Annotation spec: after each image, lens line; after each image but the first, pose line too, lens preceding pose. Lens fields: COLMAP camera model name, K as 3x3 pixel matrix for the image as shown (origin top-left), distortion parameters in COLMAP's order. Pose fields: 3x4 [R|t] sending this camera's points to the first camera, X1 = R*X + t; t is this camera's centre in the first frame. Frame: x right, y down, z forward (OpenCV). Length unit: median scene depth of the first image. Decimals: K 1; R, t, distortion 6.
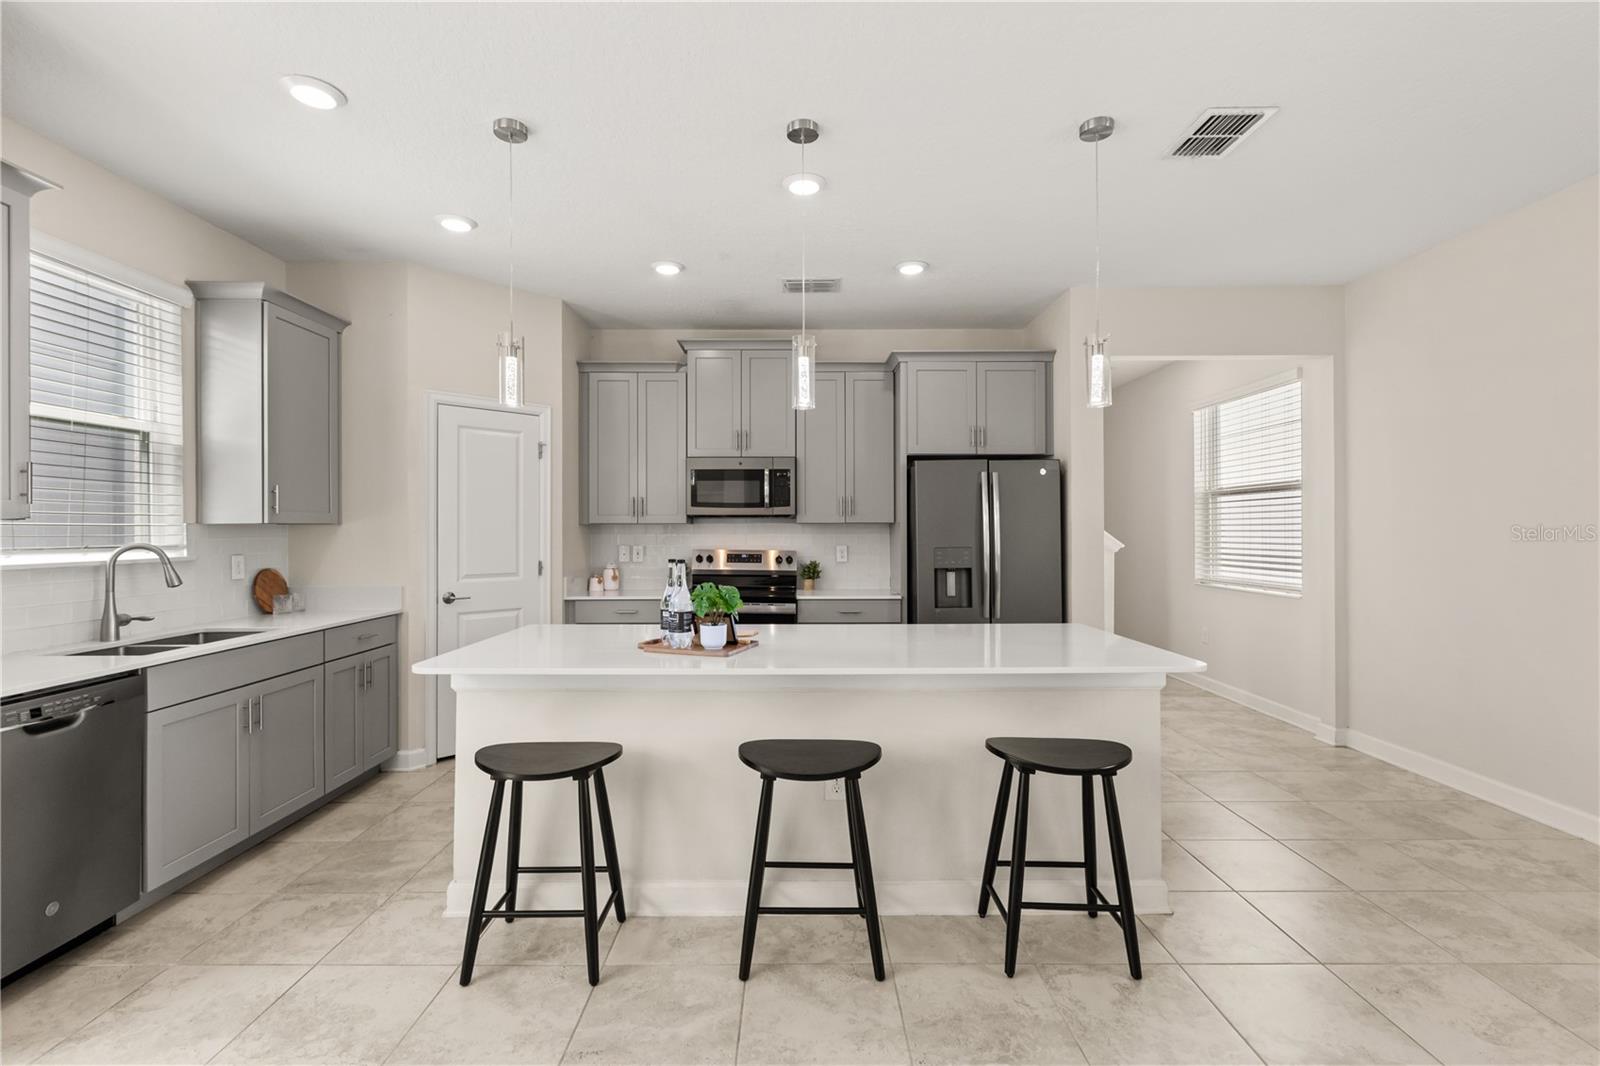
lens RADIAL K [[722.1, 0, 797.8], [0, 722.1, 528.2], [0, 0, 1]] dist [0.000929, 0.000590]
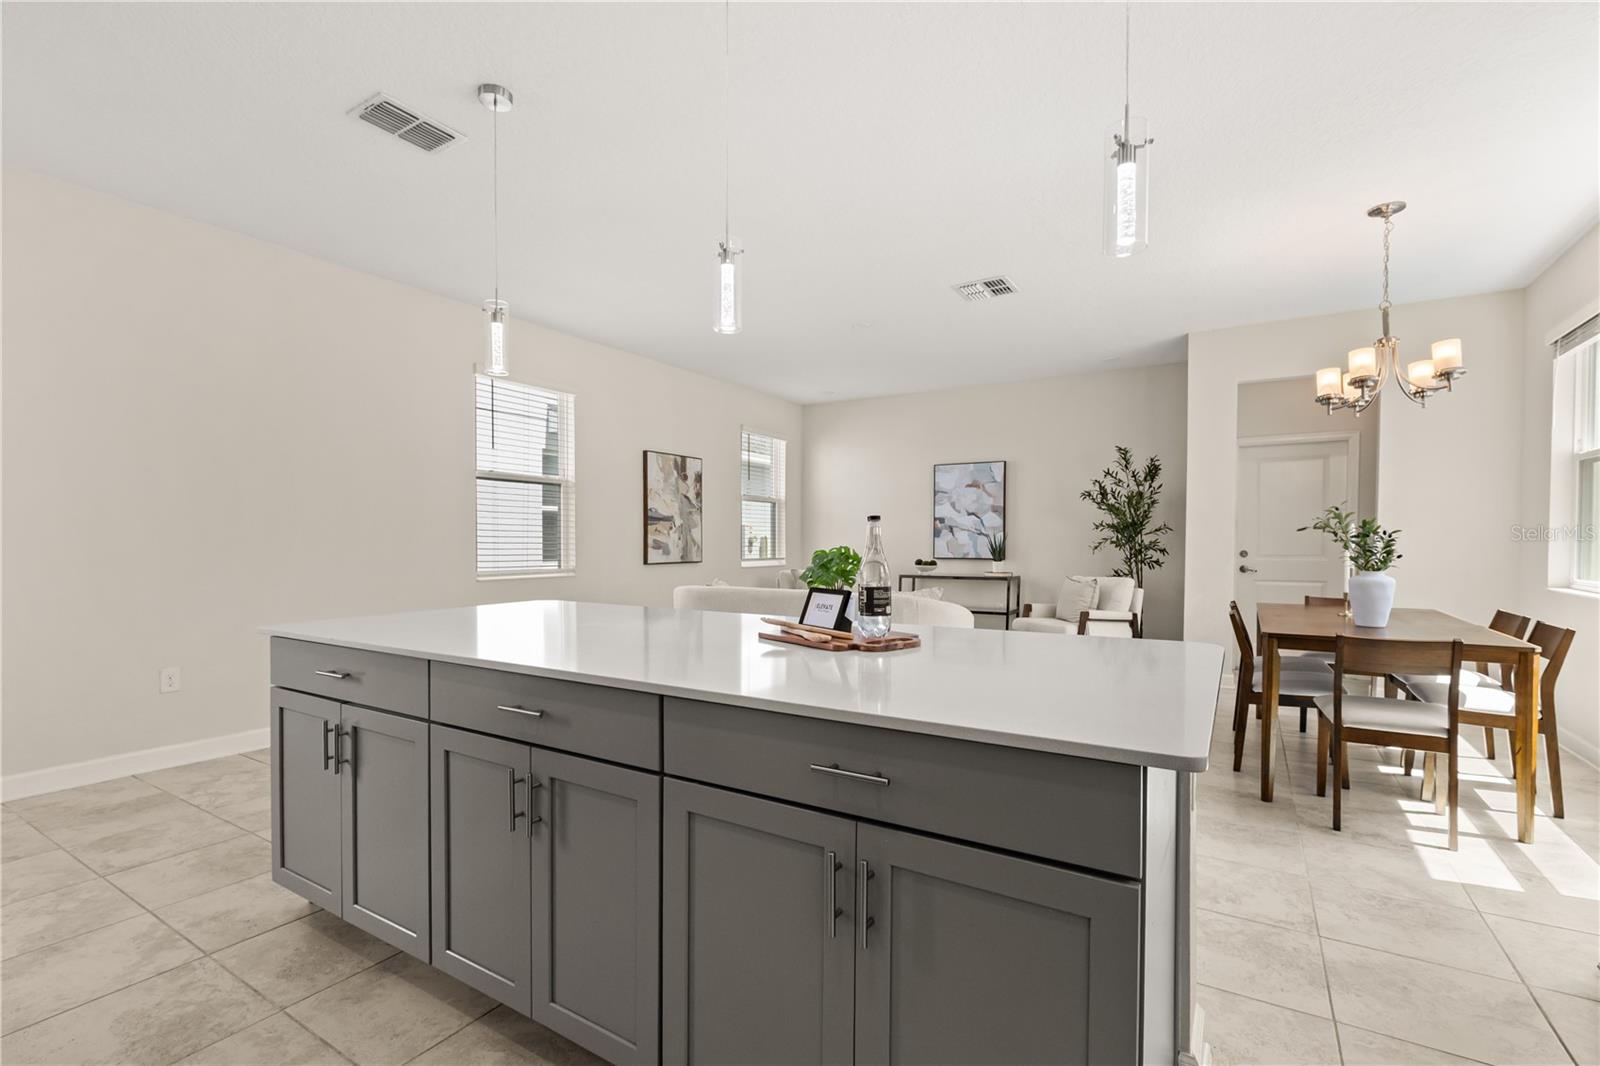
lens RADIAL K [[722.1, 0, 799.6], [0, 722.1, 559.8], [0, 0, 1]] dist [0.000190, -0.000265]
pose [[-0.850668, -0.013813, 0.525522, -0.302529], [-0.001849, 0.999727, 0.023283, 0.043192], [-0.525700, 0.018835, -0.850462, 1.033197]]
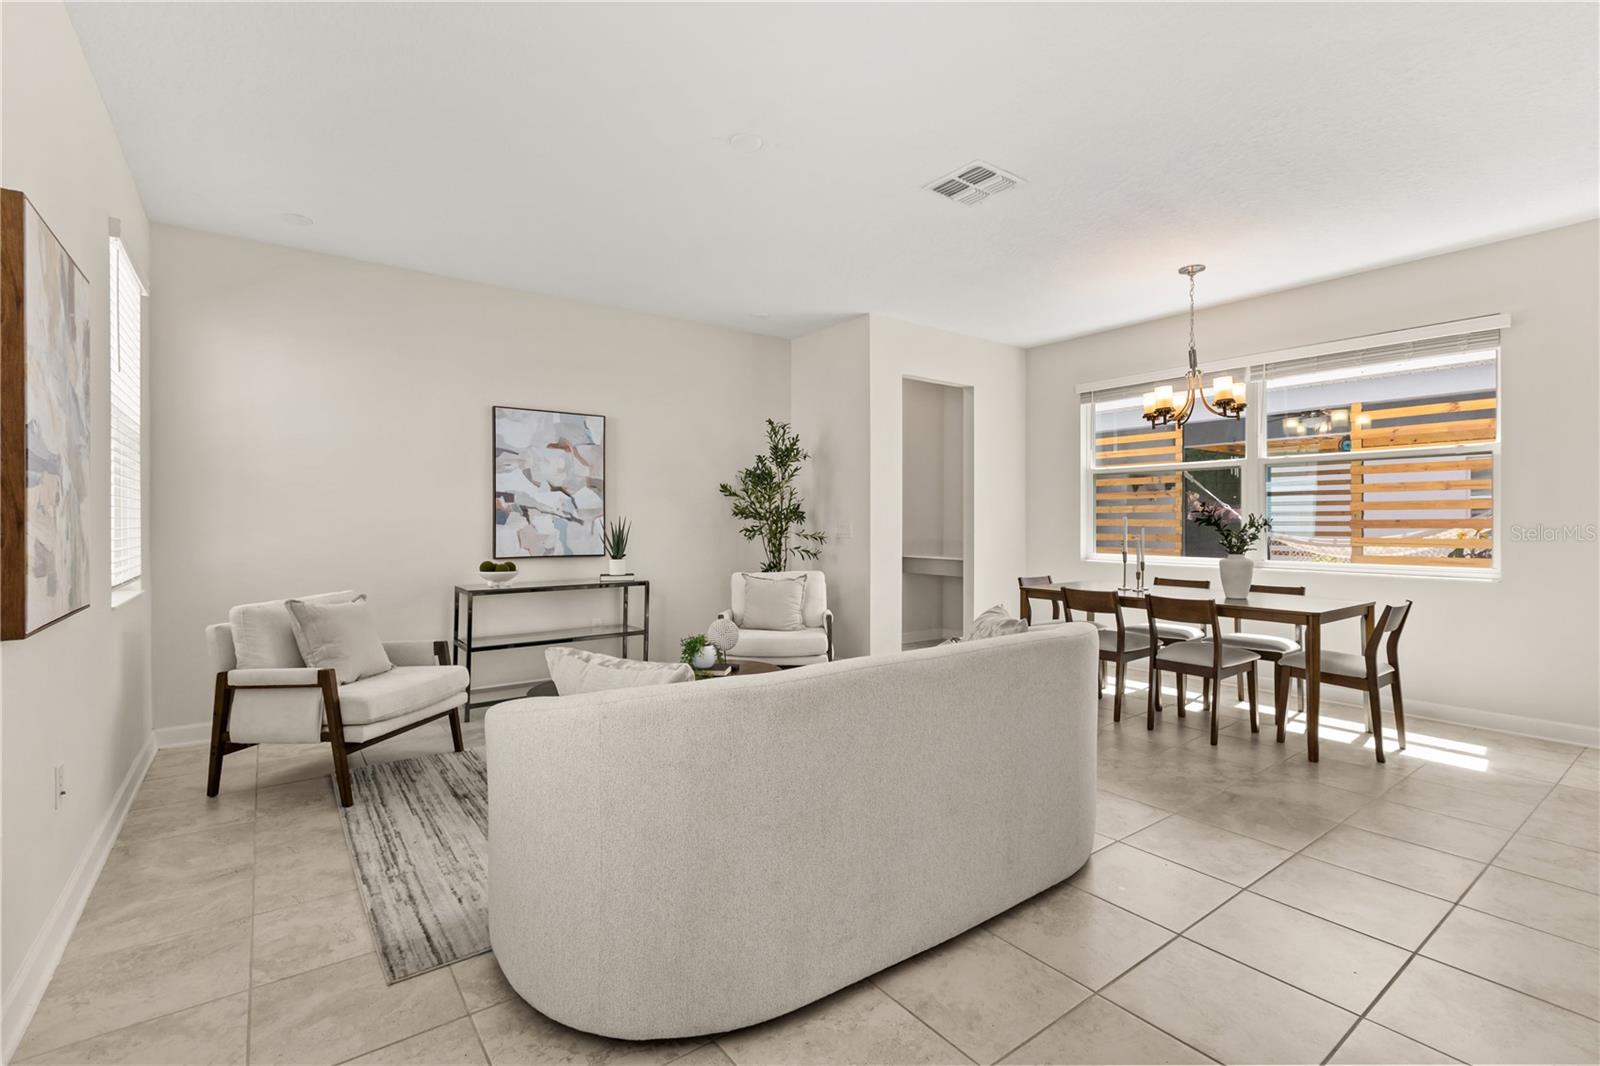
lens RADIAL K [[716.3, 0, 795.1], [0, 716.3, 524.3], [0, 0, 1]] dist [0.000755, 0.000247]
pose [[-0.803132, 0.004097, -0.595787, 0.682470], [0.003875, 0.999991, 0.001653, 0.027758], [0.595789, -0.000981, -0.803141, 0.451117]]
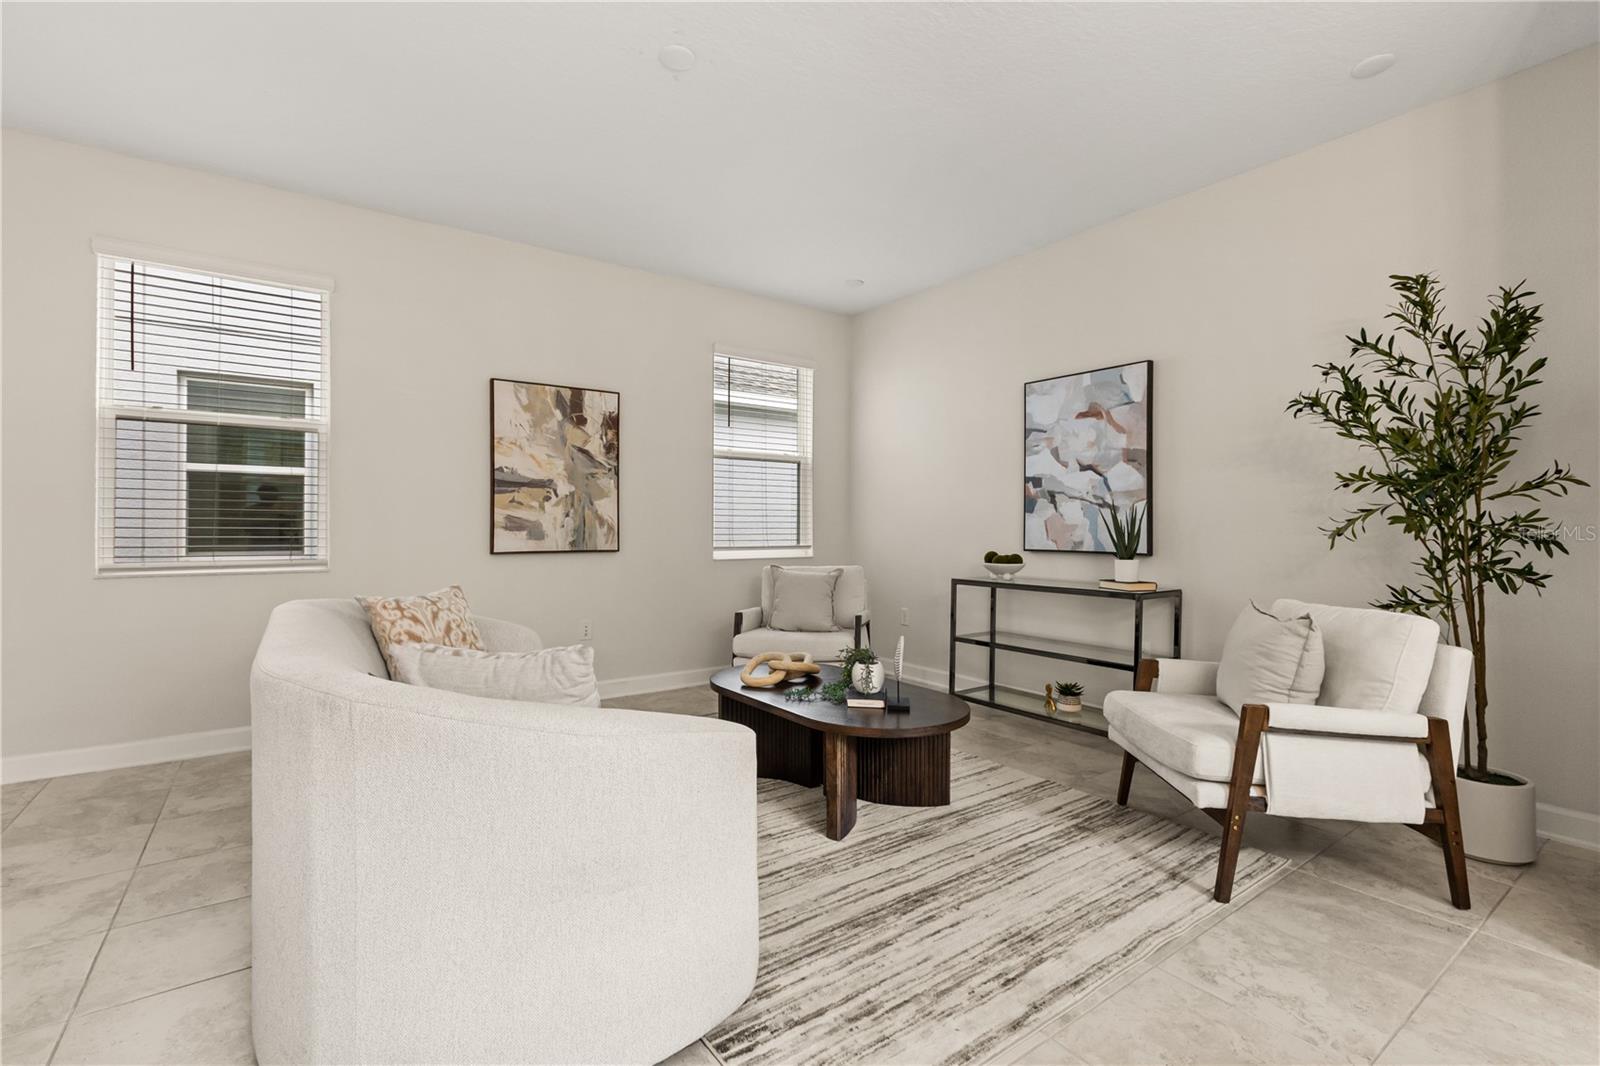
lens RADIAL K [[716.3, 0, 795.1], [0, 716.3, 524.3], [0, 0, 1]] dist [0.000755, 0.000247]
pose [[-0.584940, -0.000413, 0.811076, -0.259851], [-0.004658, 0.999985, -0.002850, 0.049111], [-0.811063, -0.005445, -0.584933, 0.128622]]
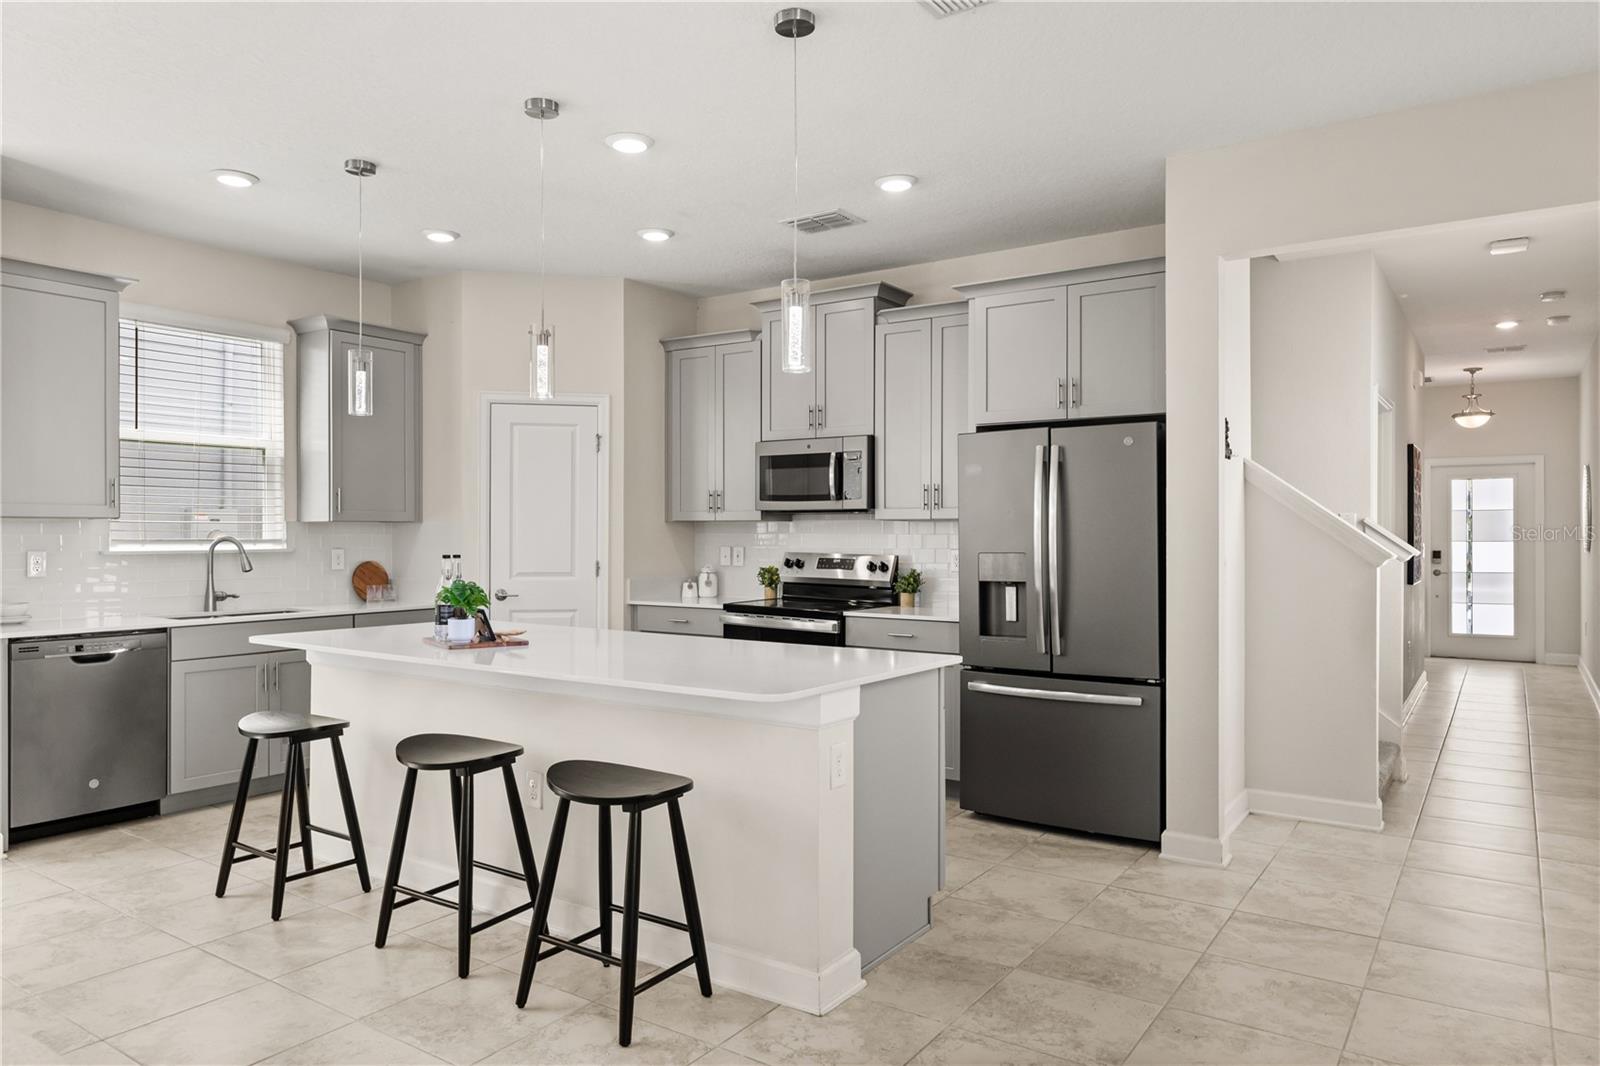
lens RADIAL K [[1041.0, 0, 793.4], [0, 1041.0, 534.8], [0, 0, 1]] dist [0.000135, -0.002030]
pose [[0.823745, 0.005108, -0.566938, 0.669647], [-0.001403, 0.999975, 0.006972, 0.001750], [0.566959, -0.004948, 0.823731, 0.033423]]
